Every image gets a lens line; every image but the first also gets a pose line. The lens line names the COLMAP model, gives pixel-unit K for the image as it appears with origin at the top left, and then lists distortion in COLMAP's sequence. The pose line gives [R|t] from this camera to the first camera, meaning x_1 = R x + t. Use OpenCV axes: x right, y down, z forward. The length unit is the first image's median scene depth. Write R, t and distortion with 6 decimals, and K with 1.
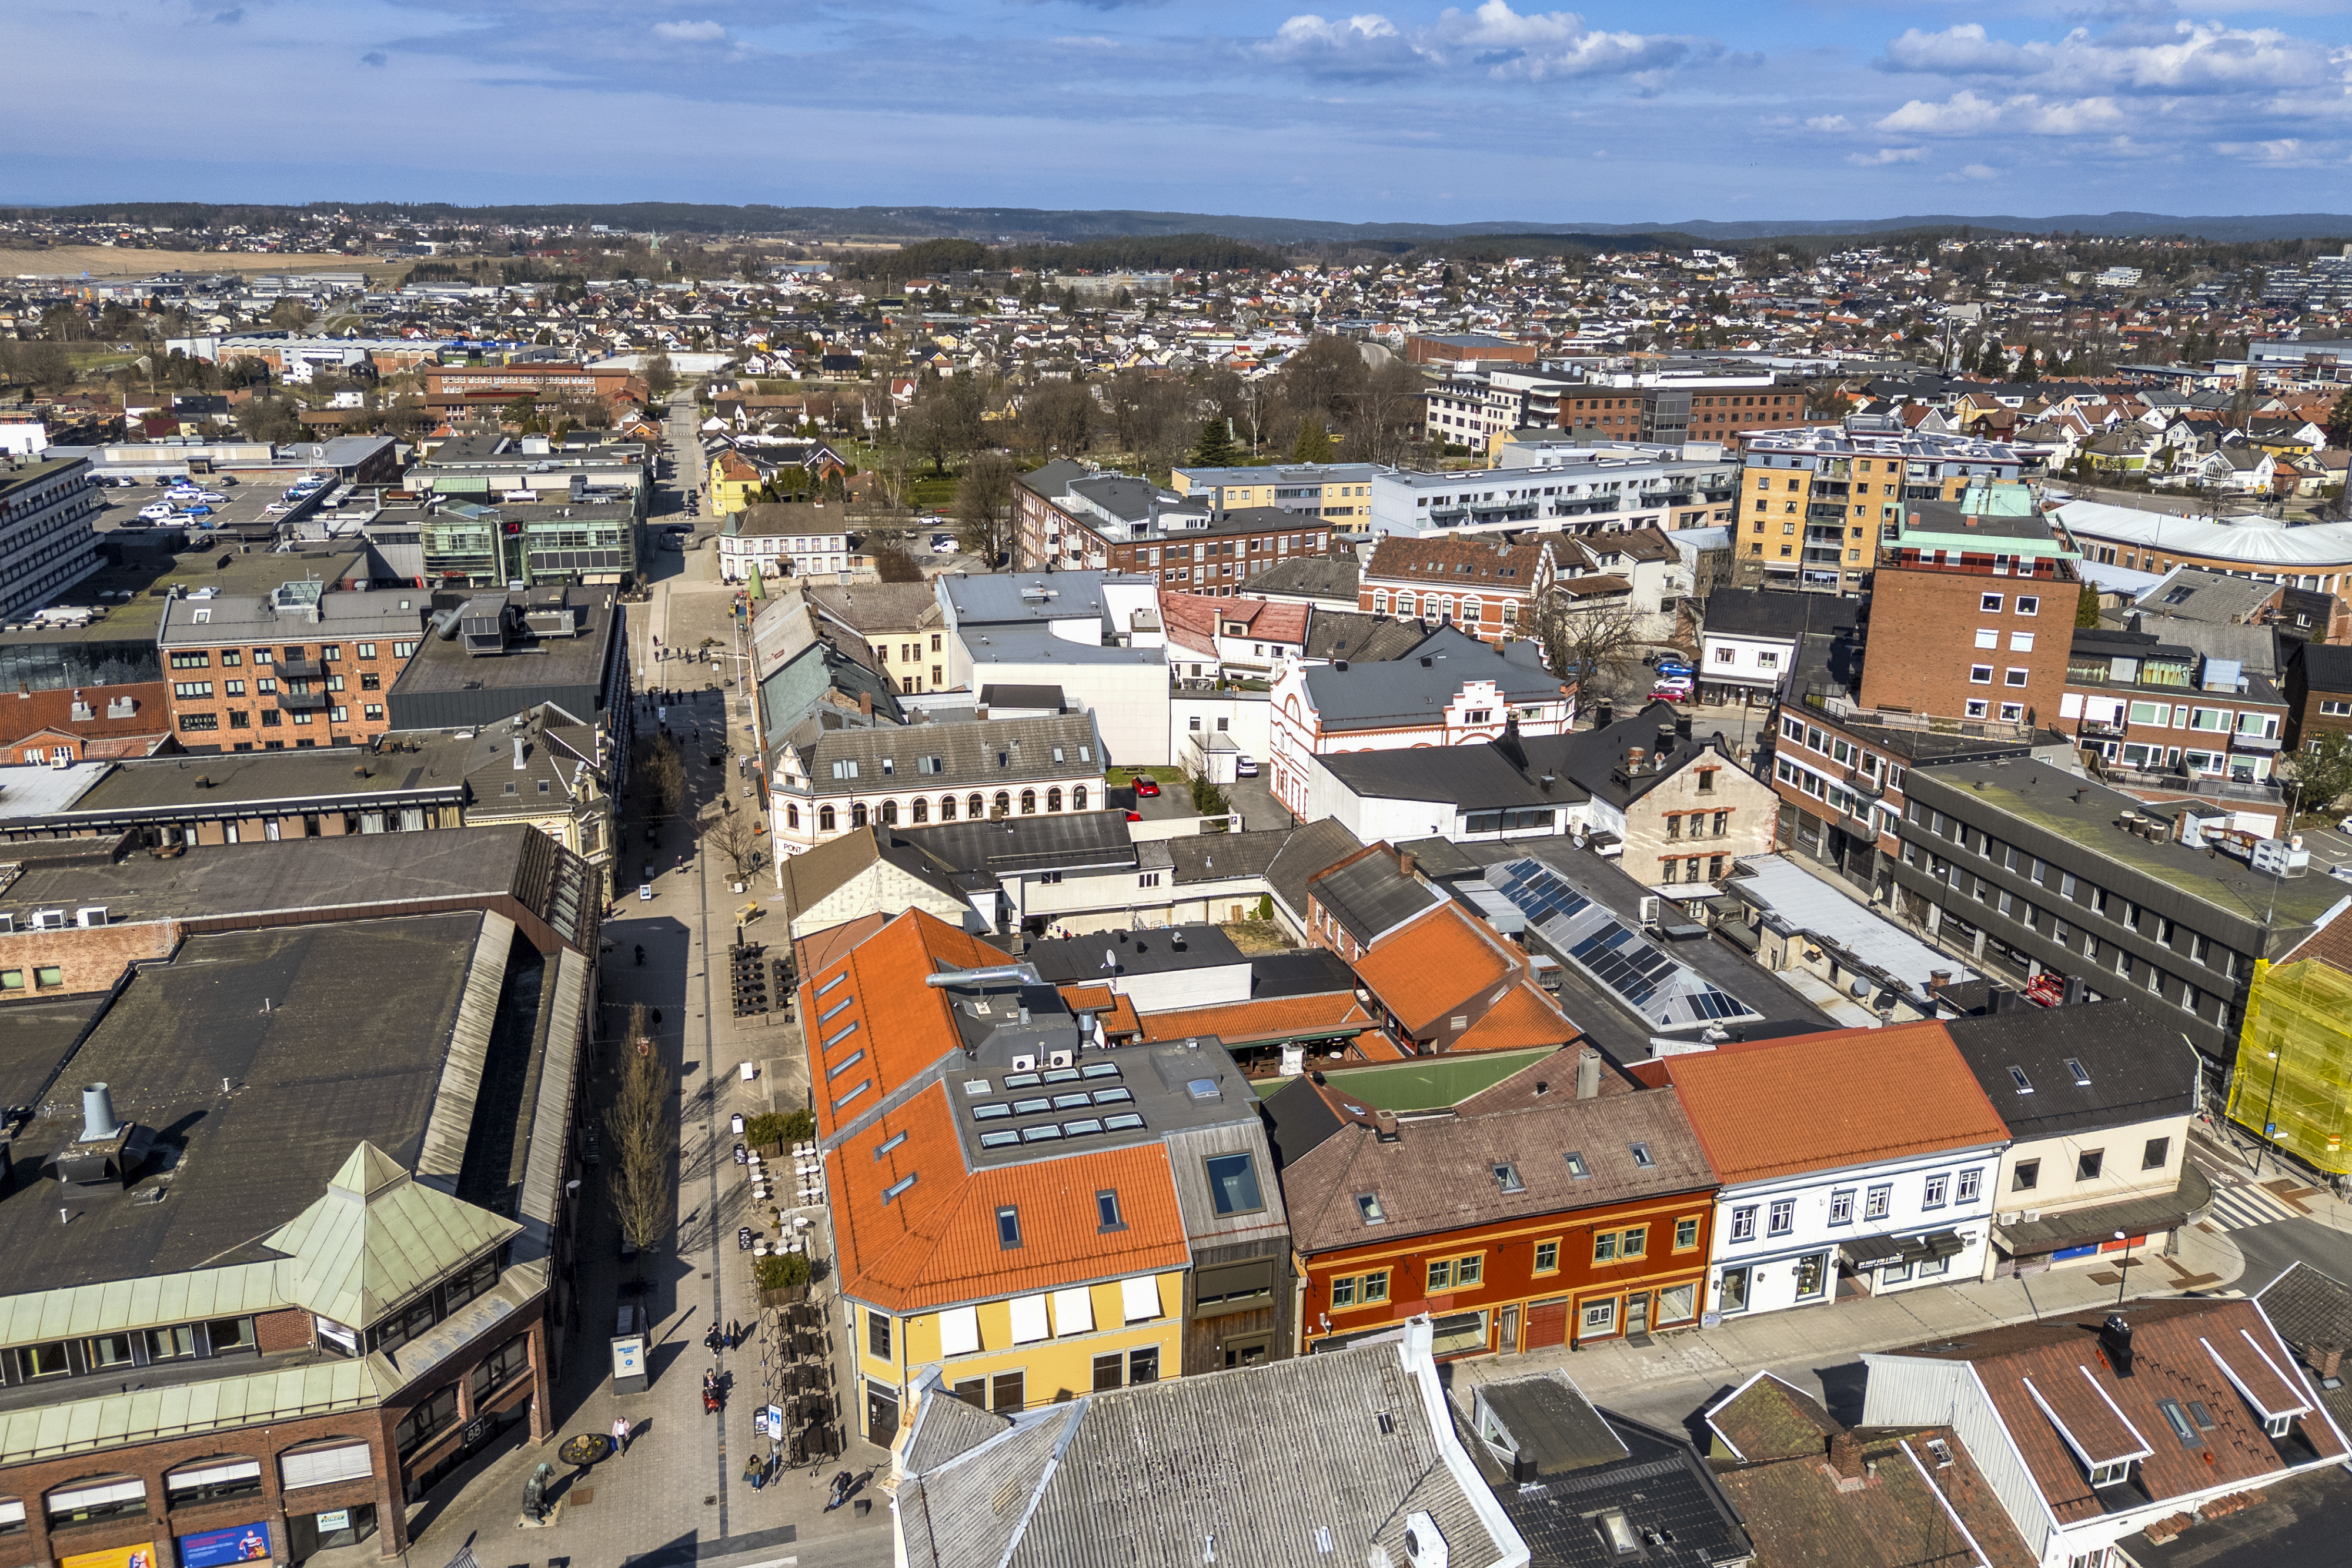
lens RADIAL K [[1719.8, 0, 1196.9], [0, 1719.8, 715.6], [0, 0, 1]] dist [0.087265, -0.086412]
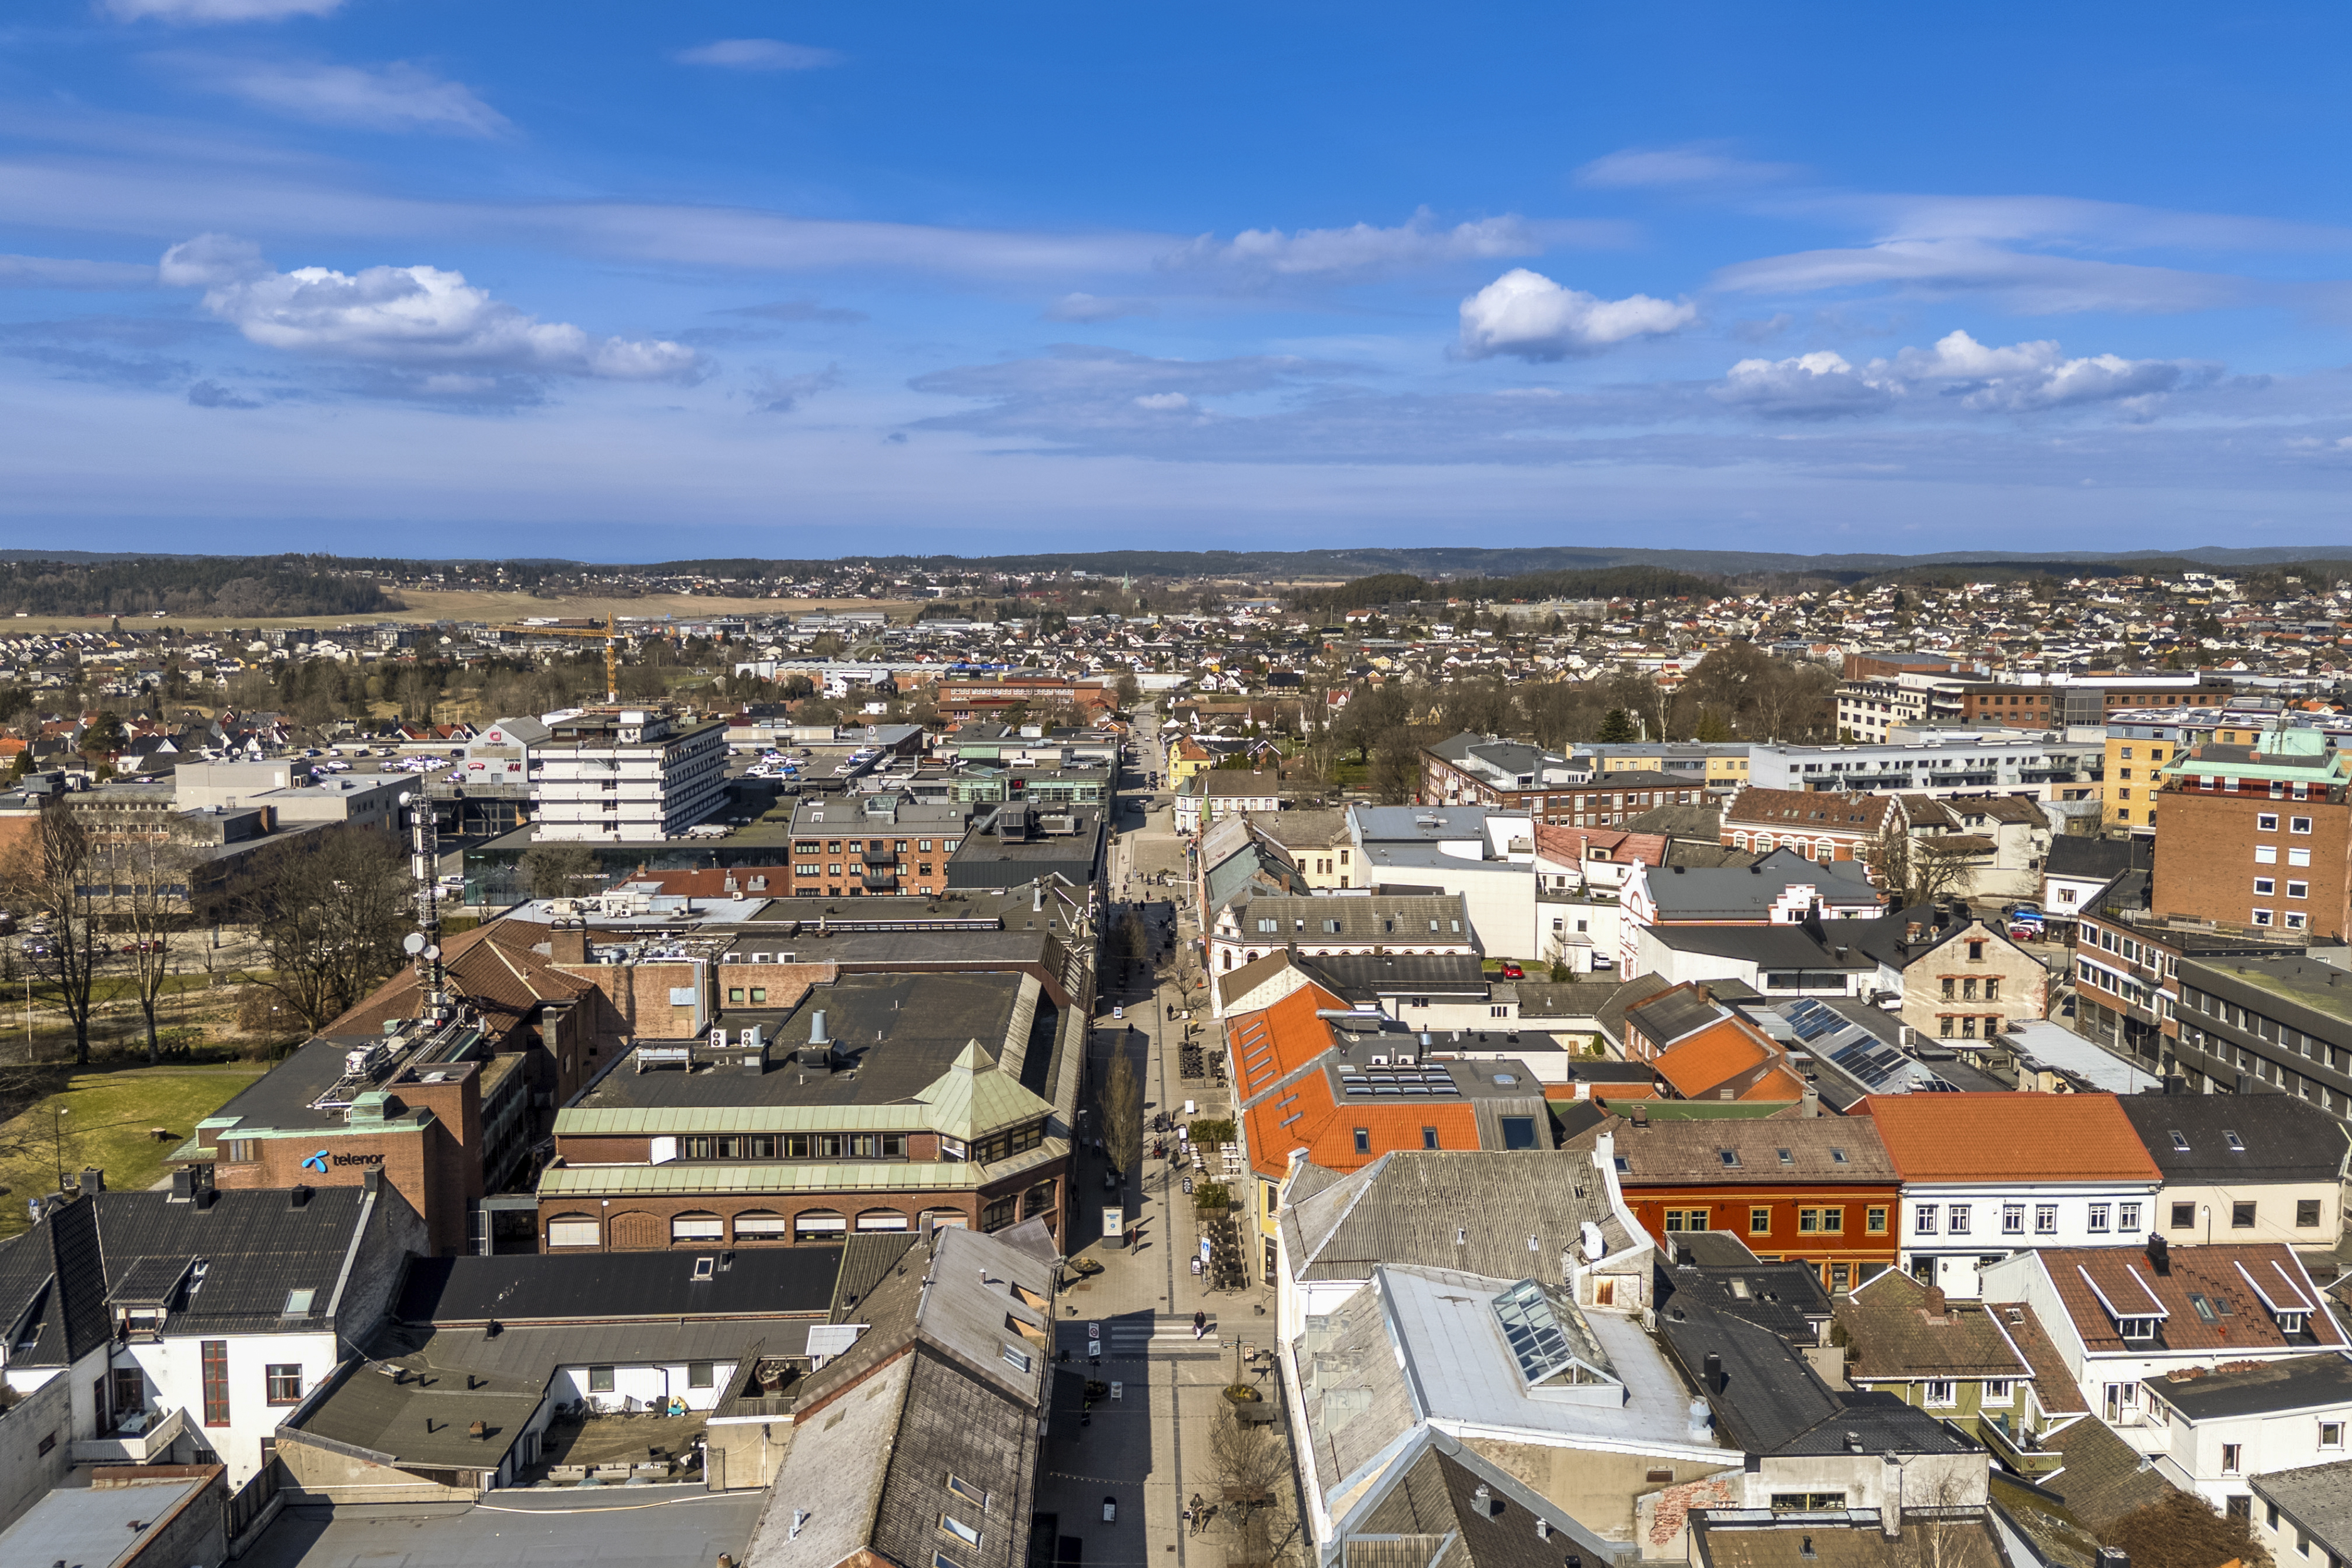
lens RADIAL K [[1719.8, 0, 1196.9], [0, 1719.8, 715.6], [0, 0, 1]] dist [0.087265, -0.086412]
pose [[0.968881, 0.007153, -0.247423, 0.052037], [-0.053261, 0.982192, -0.180170, 0.091953], [0.241729, 0.187742, 0.952009, -0.225460]]
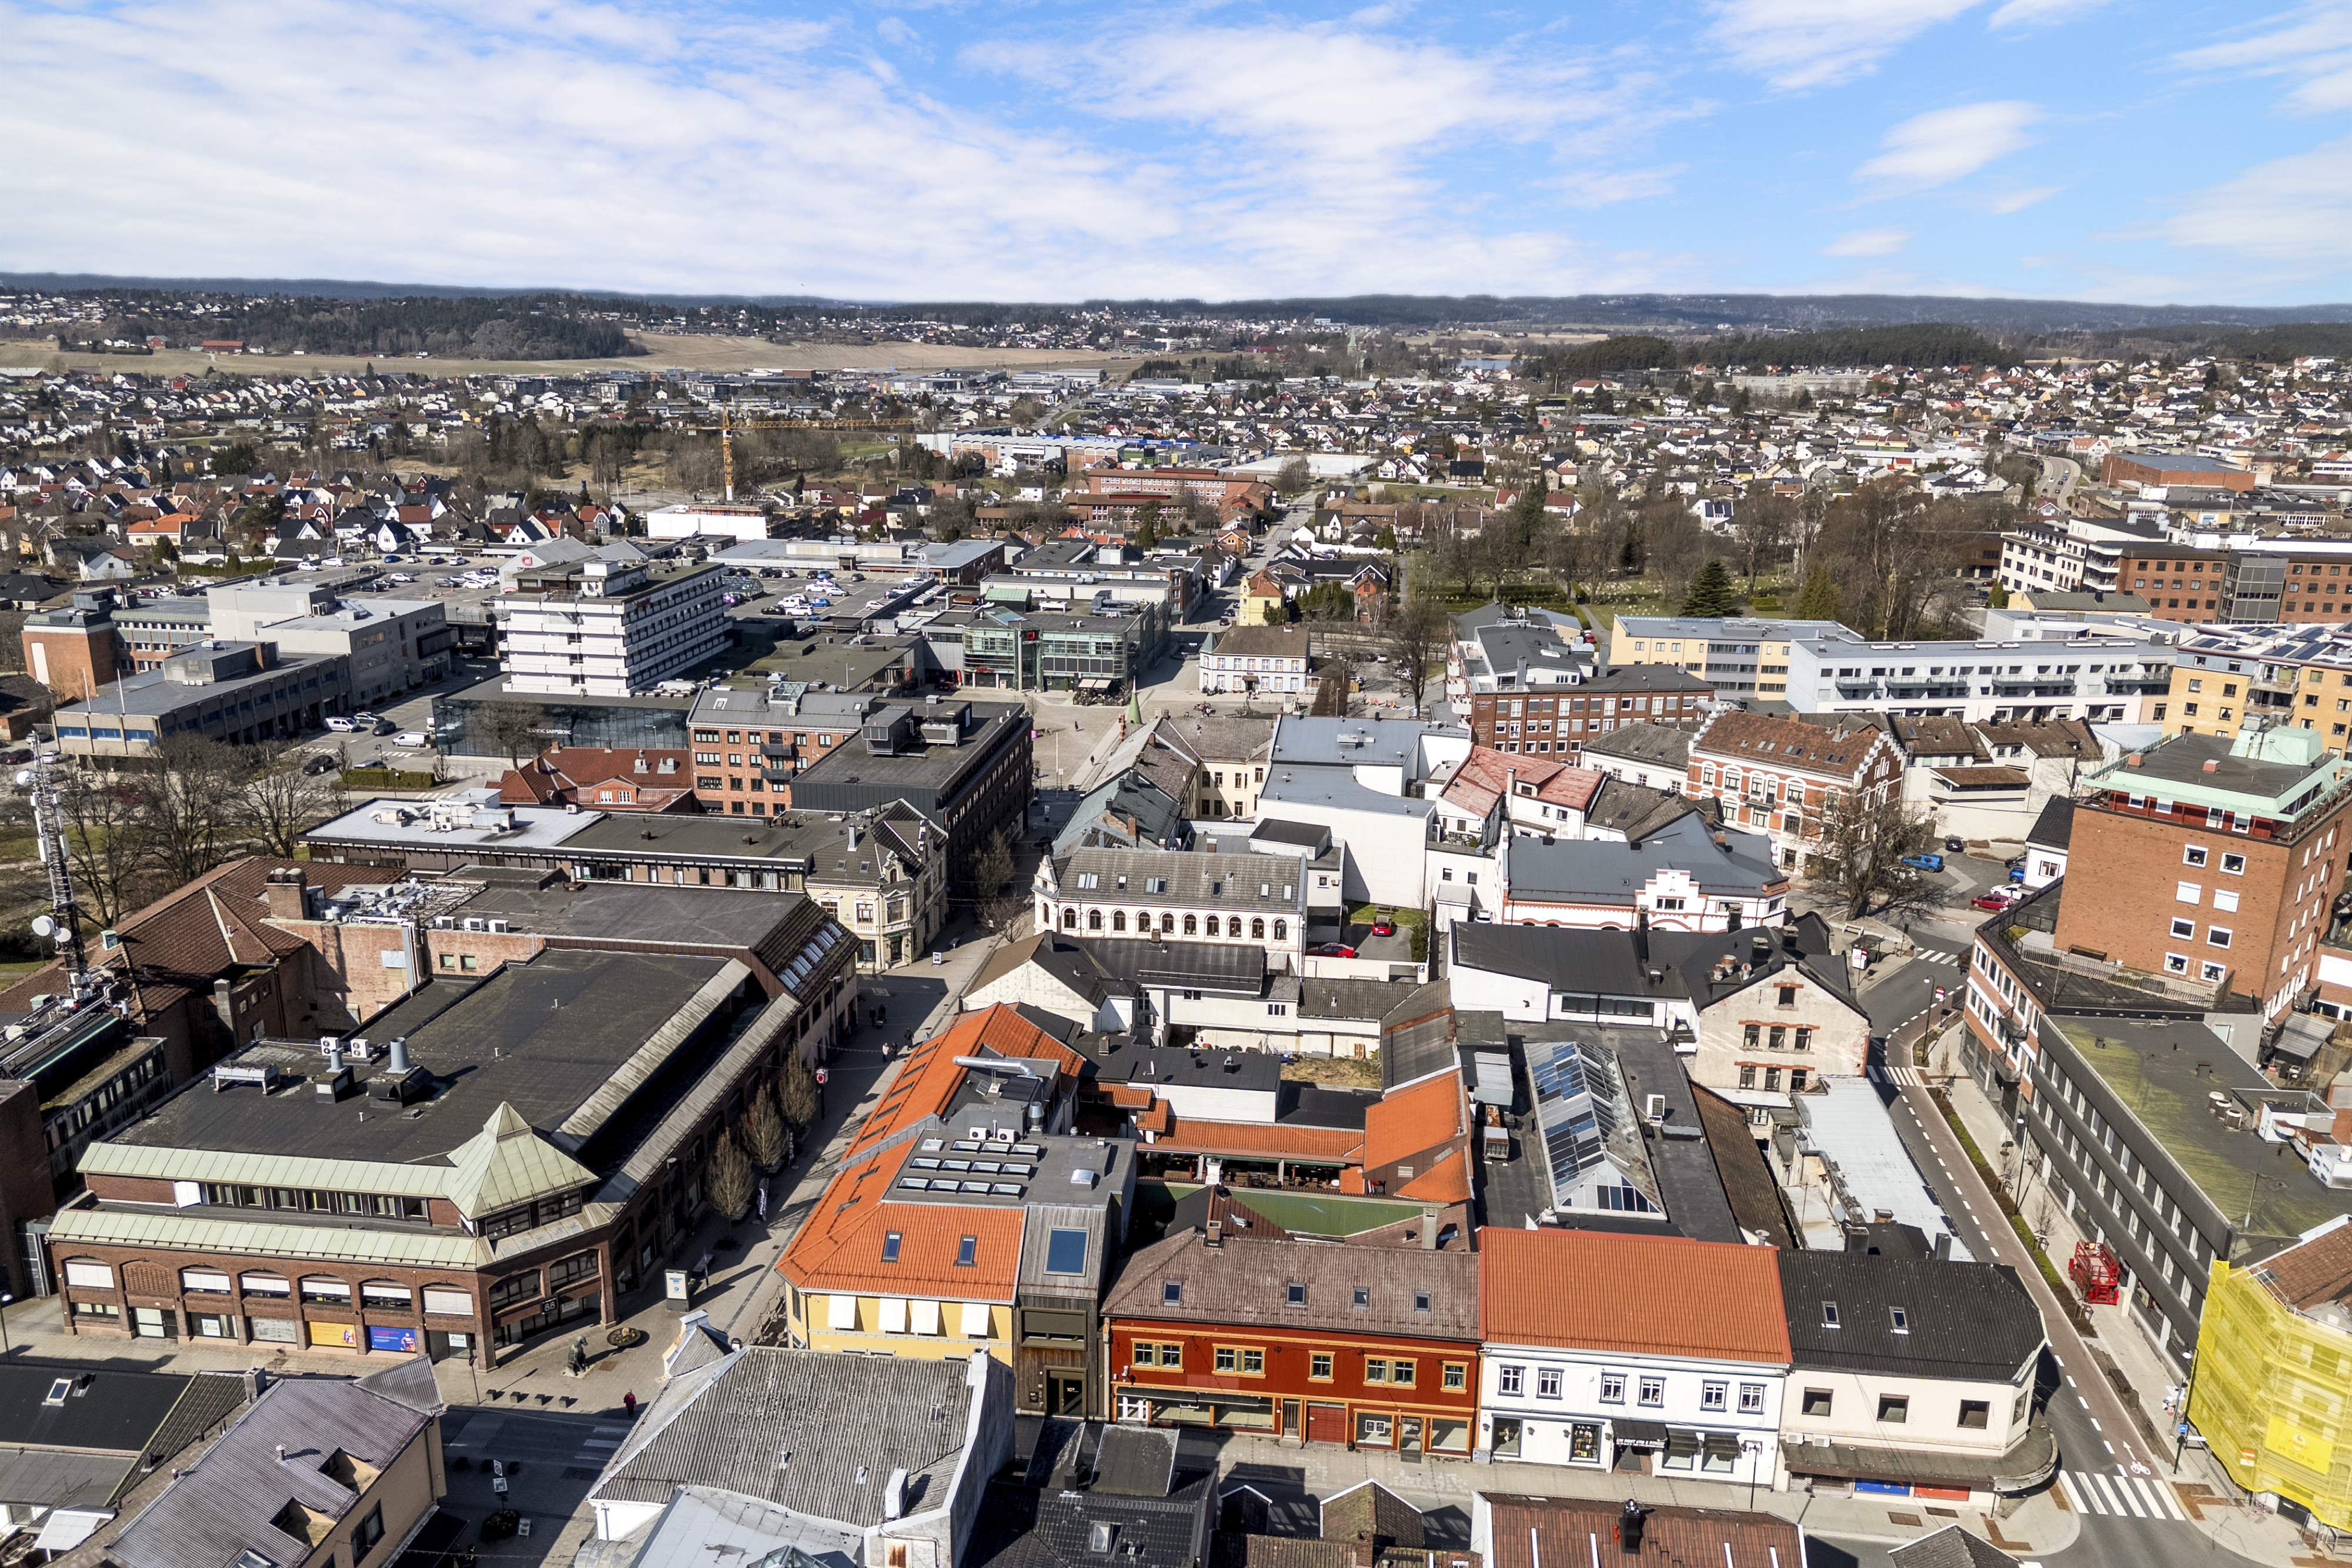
lens RADIAL K [[1726.8, 0, 1186.7], [0, 1726.8, 787.9], [0, 0, 1]] dist [0.080722, -0.084235]
pose [[0.921984, 0.102417, -0.373440, 0.251563], [-0.106037, 0.994303, 0.010897, -0.044651], [0.372428, 0.029551, 0.927591, -0.083767]]
